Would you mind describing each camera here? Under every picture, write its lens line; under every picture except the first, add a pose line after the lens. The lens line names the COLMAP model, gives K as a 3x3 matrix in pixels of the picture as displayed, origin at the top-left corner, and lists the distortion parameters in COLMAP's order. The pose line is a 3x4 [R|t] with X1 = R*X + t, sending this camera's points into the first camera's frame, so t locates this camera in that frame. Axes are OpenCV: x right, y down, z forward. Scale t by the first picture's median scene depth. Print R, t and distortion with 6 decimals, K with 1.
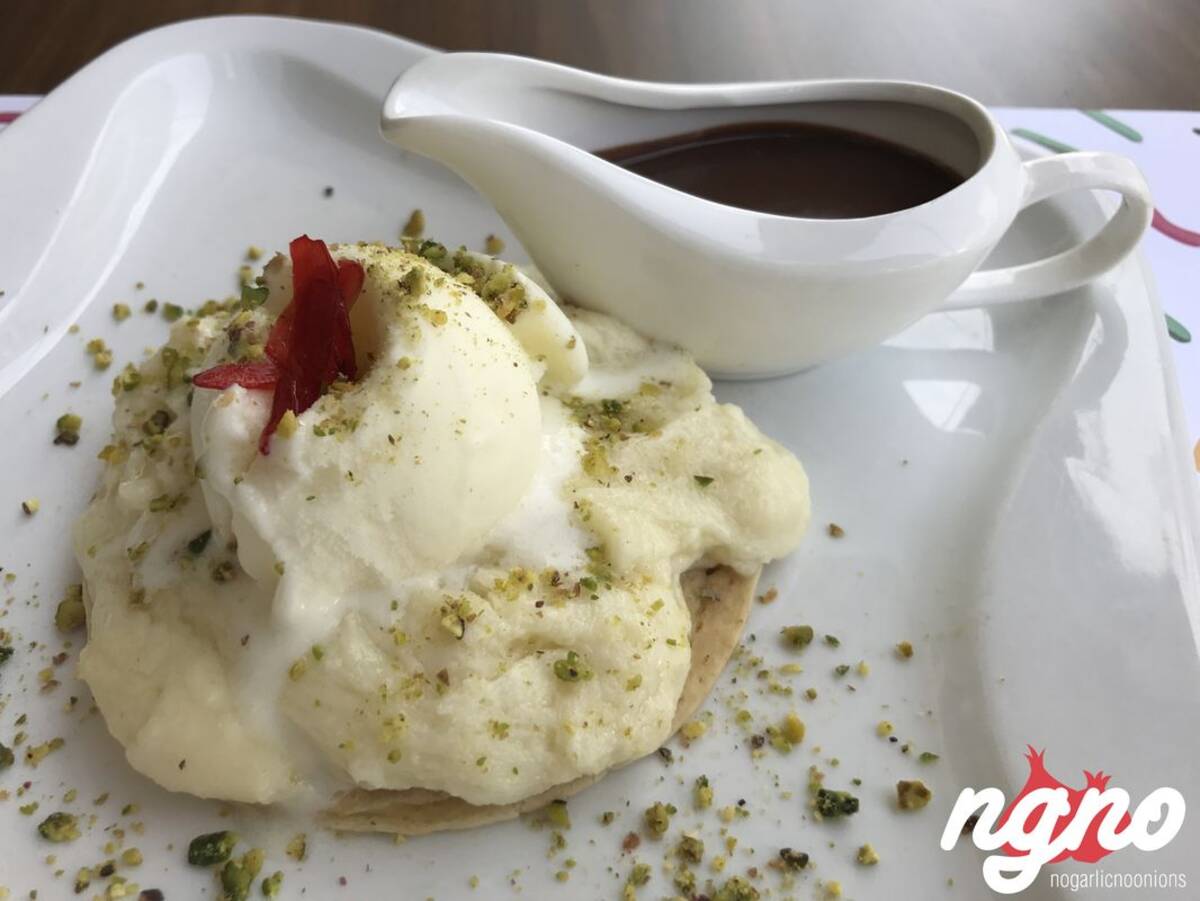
lens RADIAL K [[1024.9, 0, 600.0], [0, 1024.9, 450.5], [0, 0, 1]] dist [0.043284, -0.098061]
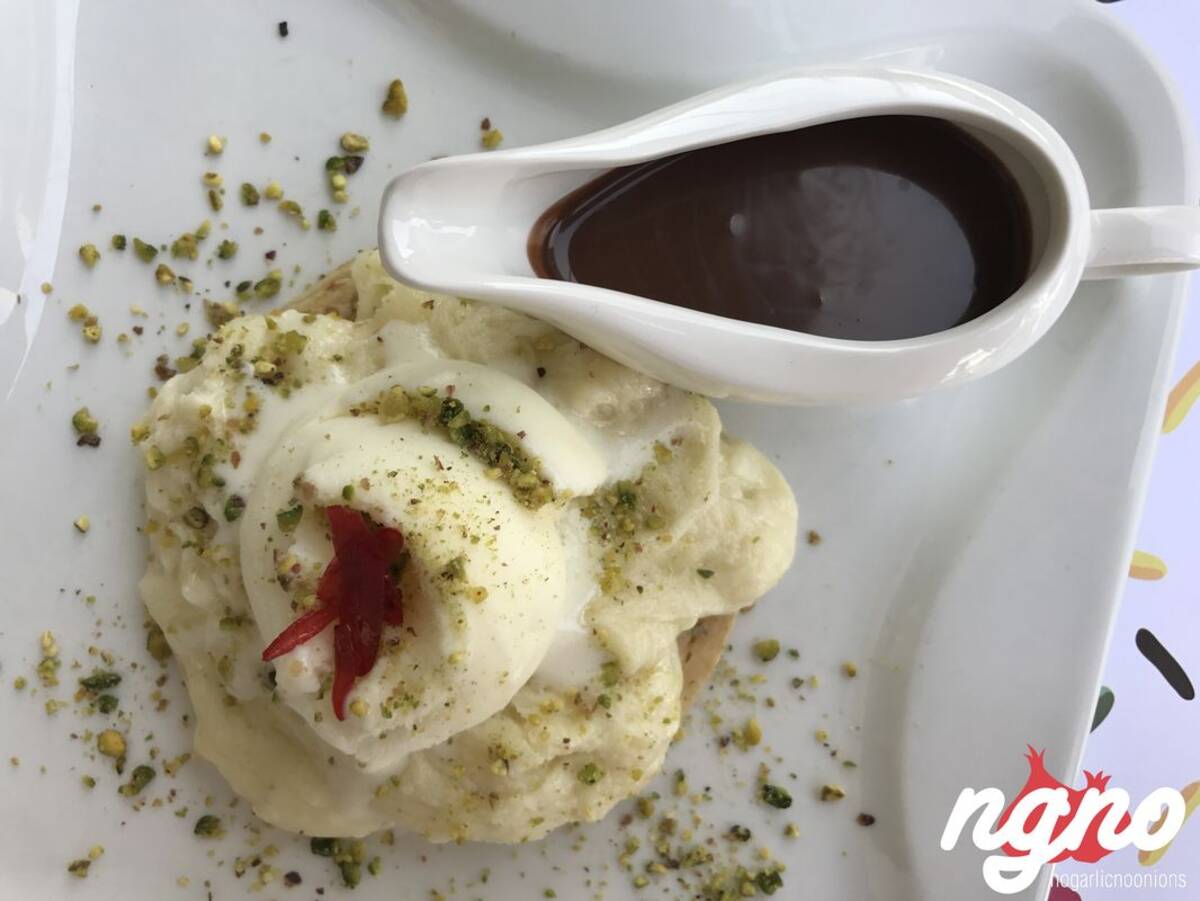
lens RADIAL K [[1016.9, 0, 600.0], [0, 1016.9, 450.5], [0, 0, 1]] dist [0.089197, -0.248881]
pose [[0.998461, 0.012704, 0.053990, -0.084202], [-0.044554, 0.763475, 0.644298, -0.870367], [-0.033035, -0.645712, 0.762866, 0.256608]]
